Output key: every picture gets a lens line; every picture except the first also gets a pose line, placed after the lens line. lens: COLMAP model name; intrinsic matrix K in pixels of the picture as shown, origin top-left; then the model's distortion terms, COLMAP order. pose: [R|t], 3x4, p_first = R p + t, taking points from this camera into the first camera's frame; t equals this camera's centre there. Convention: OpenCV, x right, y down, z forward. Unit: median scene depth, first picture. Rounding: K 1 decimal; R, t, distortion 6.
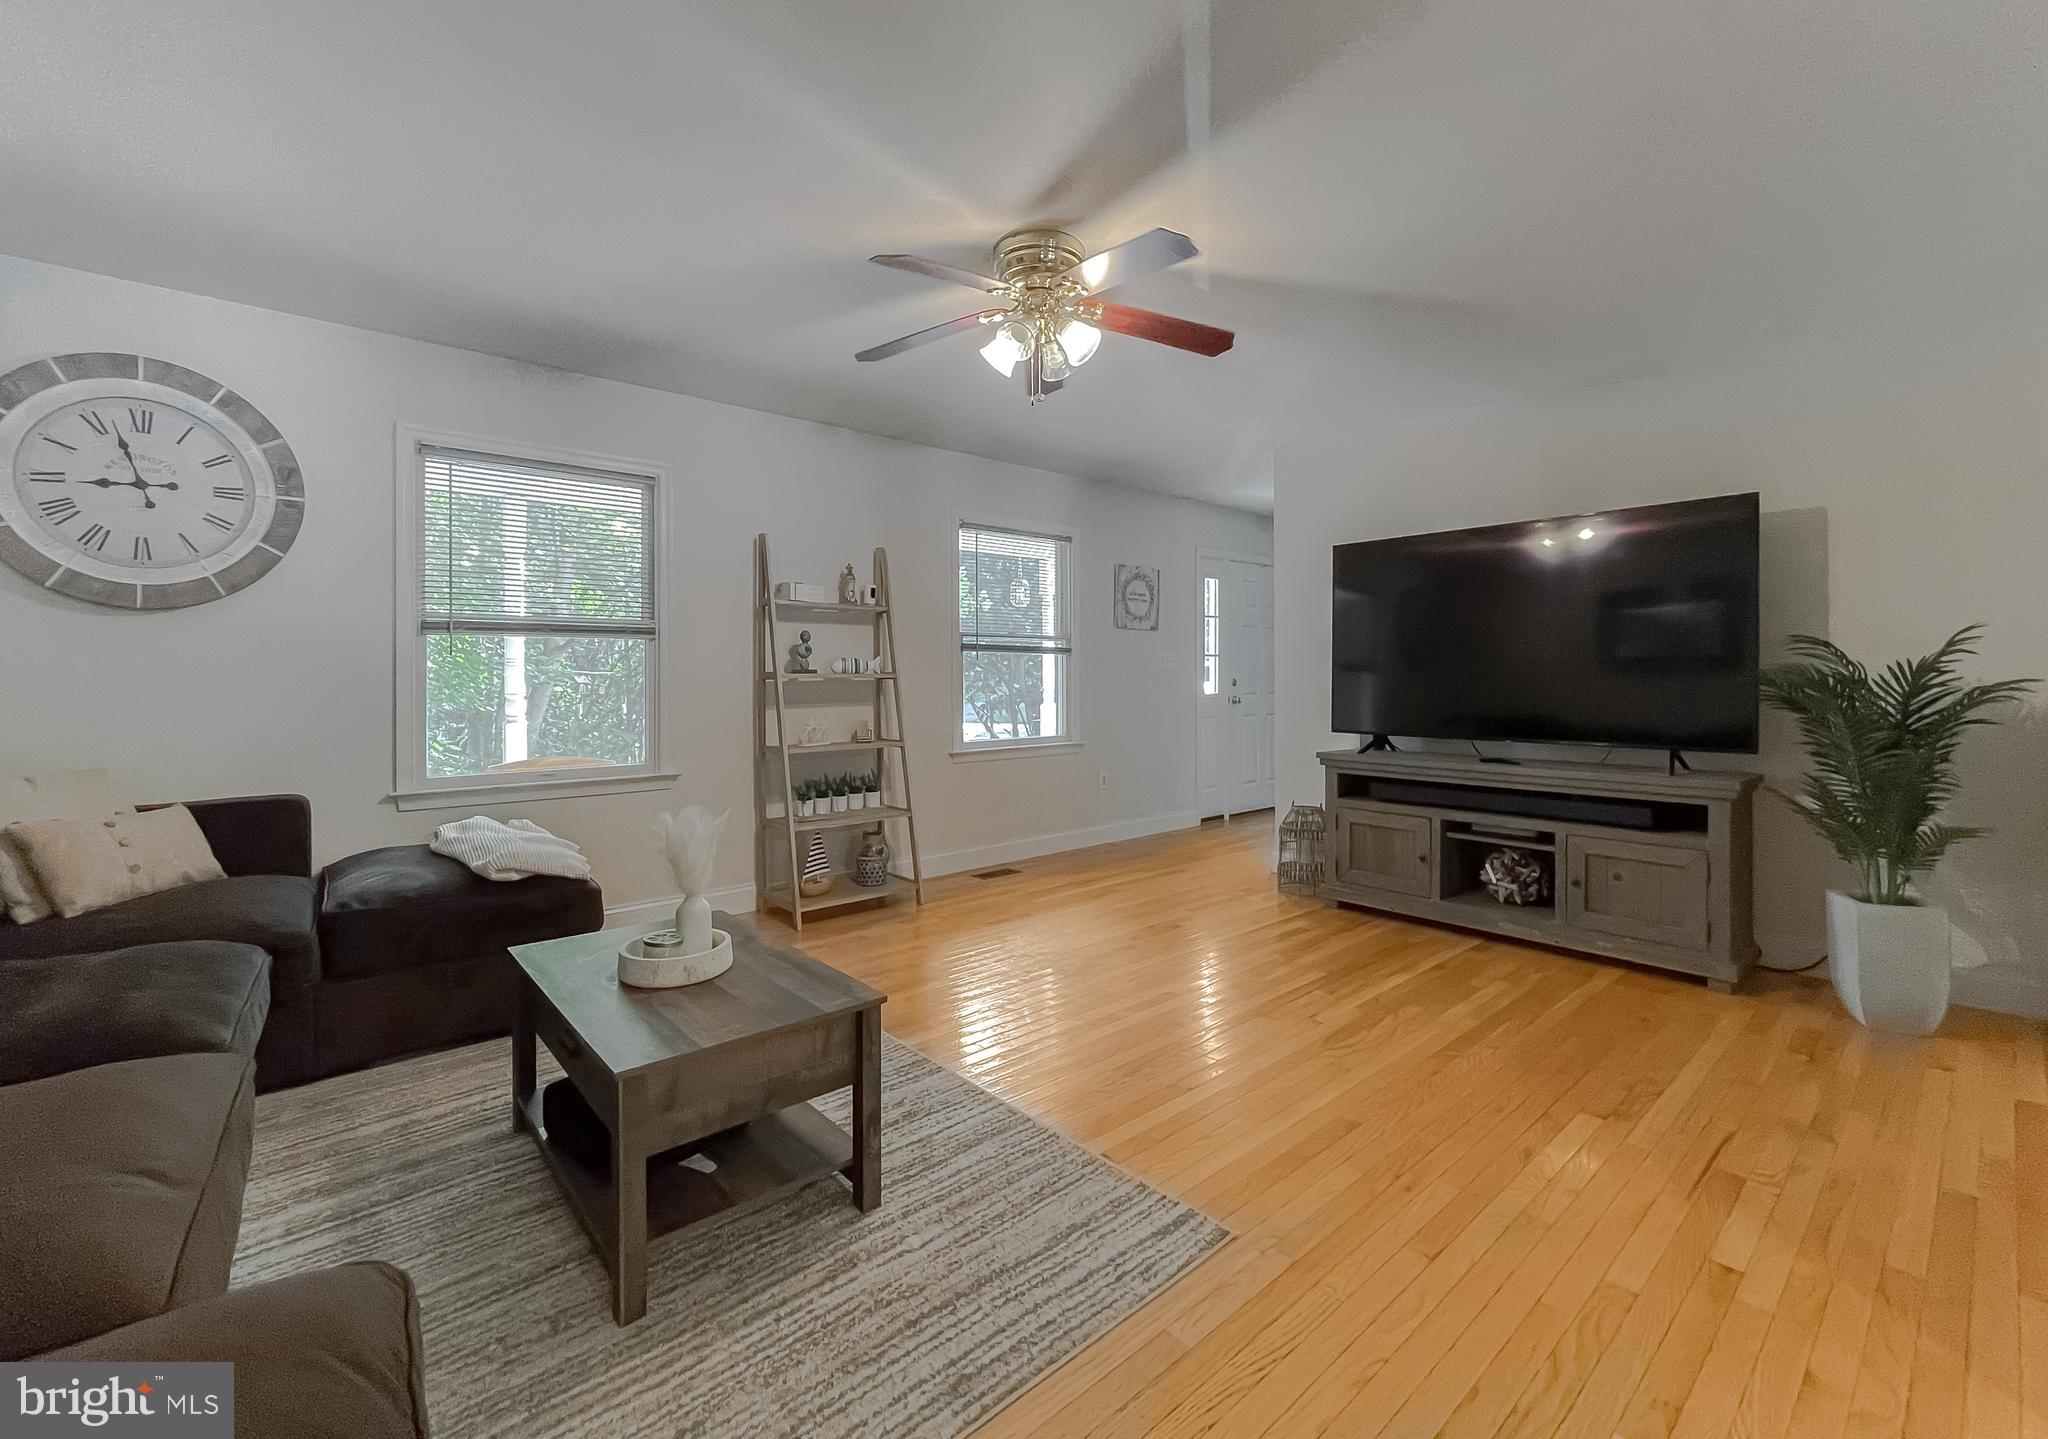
lens RADIAL K [[833.7, 0, 1029.8], [0, 833.7, 681.4], [0, 0, 1]] dist [-0.000704, 0.000157]
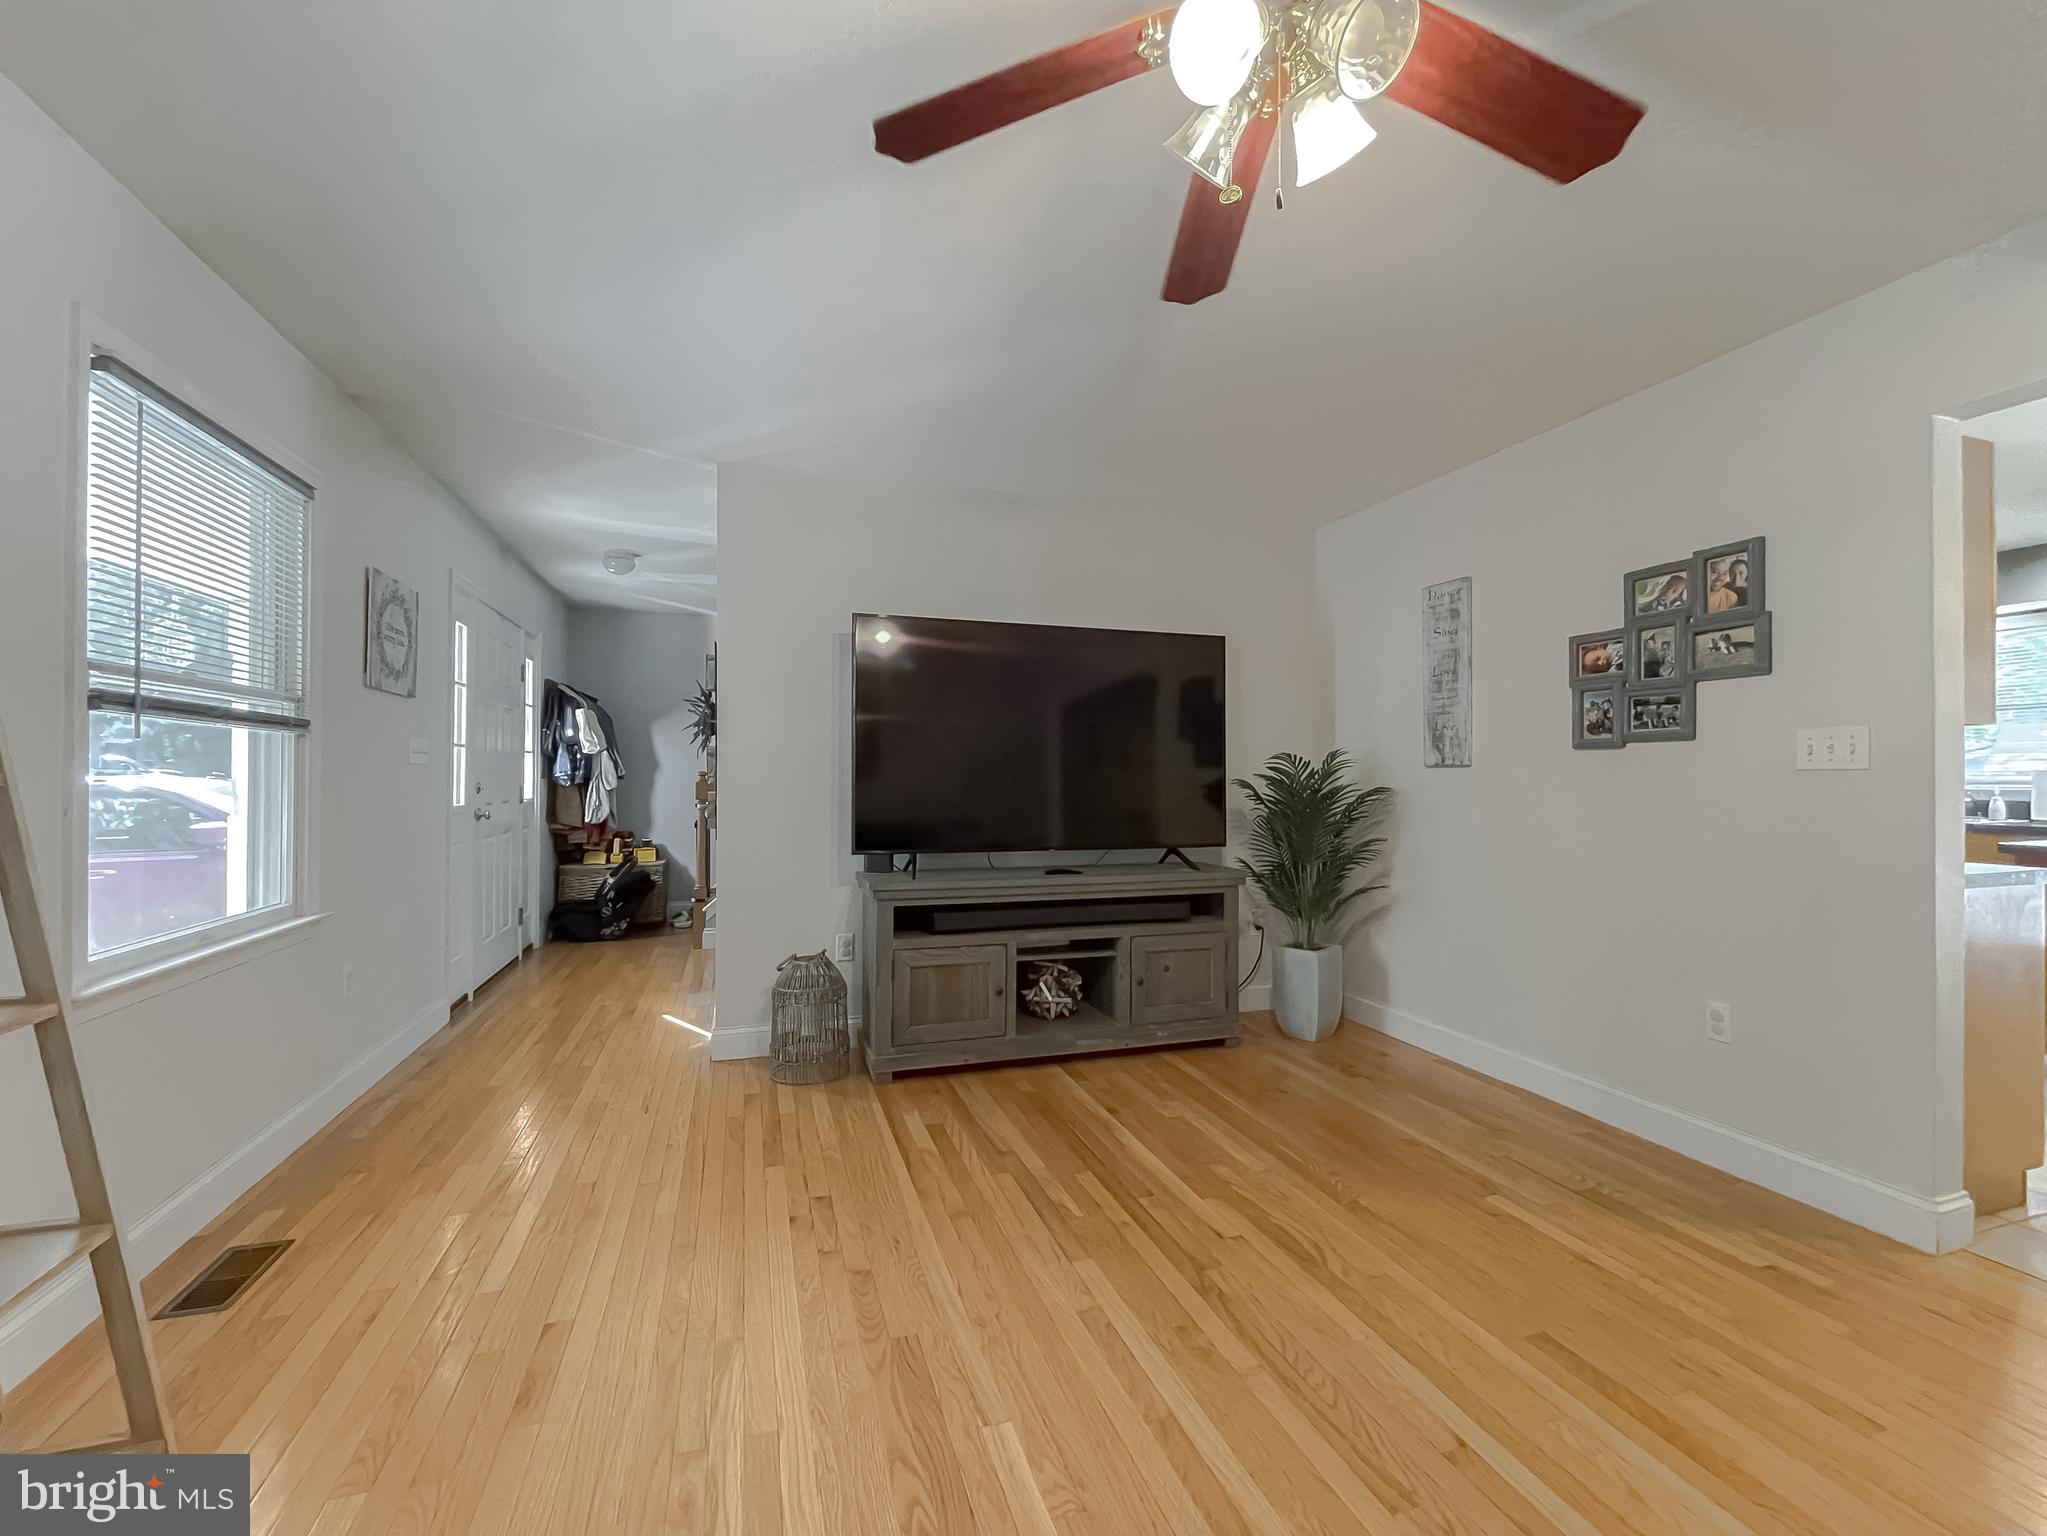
lens RADIAL K [[839.4, 0, 1003.5], [0, 839.4, 771.5], [0, 0, 1]] dist [-0.024417, 0.015778]
pose [[0.418322, 0.010094, 0.908243, -0.371510], [-0.000762, 0.999942, -0.010762, -0.008848], [-0.908298, 0.003810, 0.418306, 0.734096]]
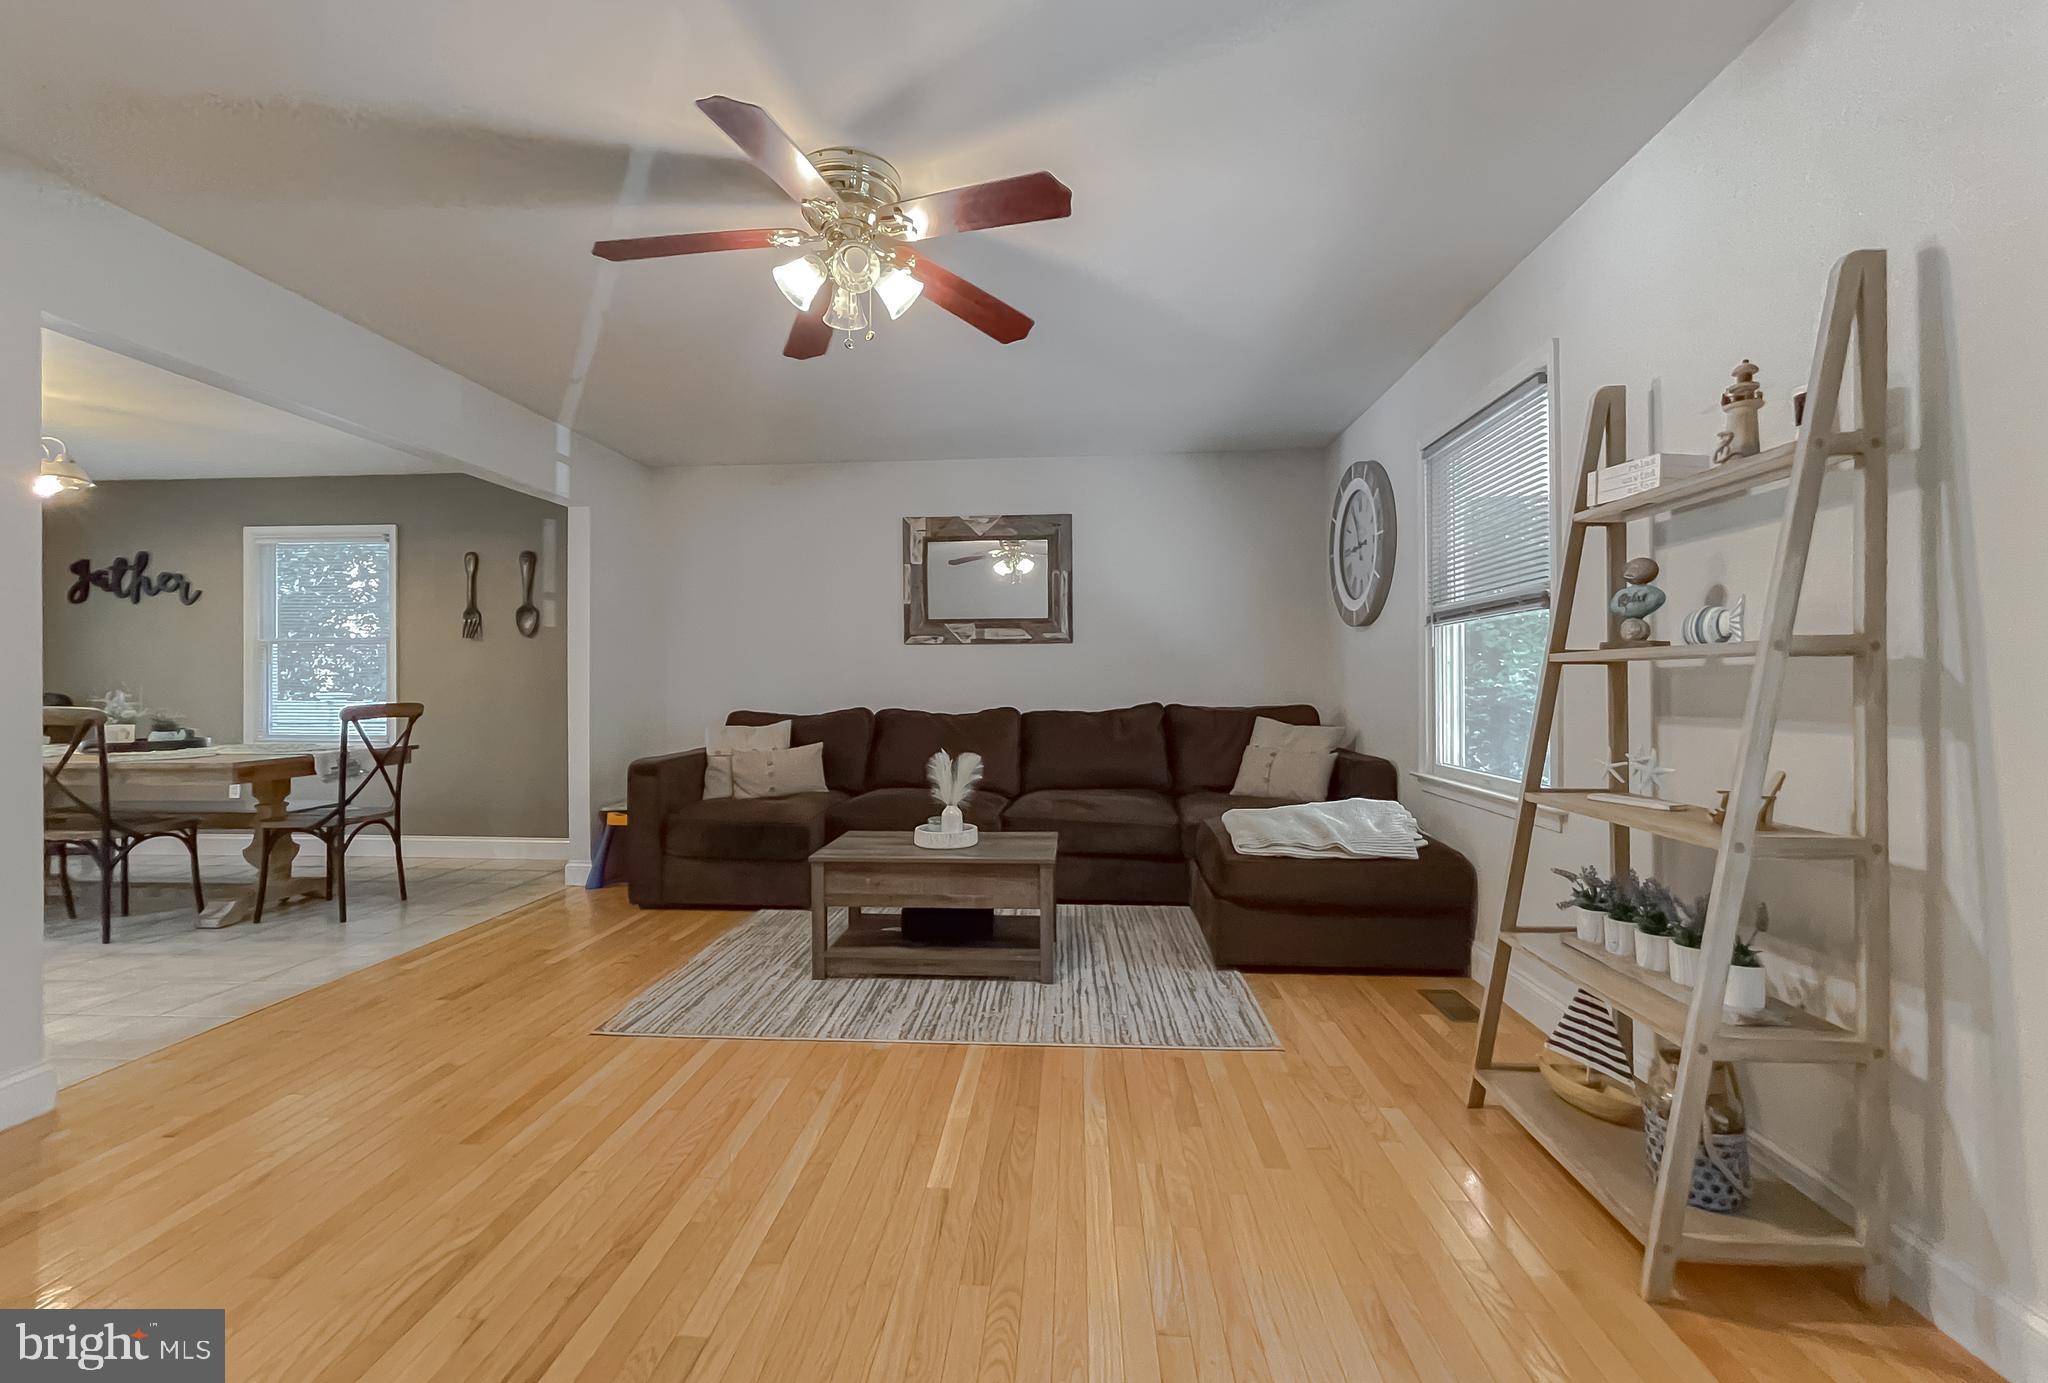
lens RADIAL K [[846.9, 0, 1024.0], [0, 846.9, 691.5], [0, 0, 1]] dist [-0.002835, -0.000604]
pose [[-0.712170, 0.007672, -0.701965, 0.391572], [0.001695, 0.999956, 0.009210, 0.010215], [0.702005, 0.005370, -0.712152, 1.363351]]
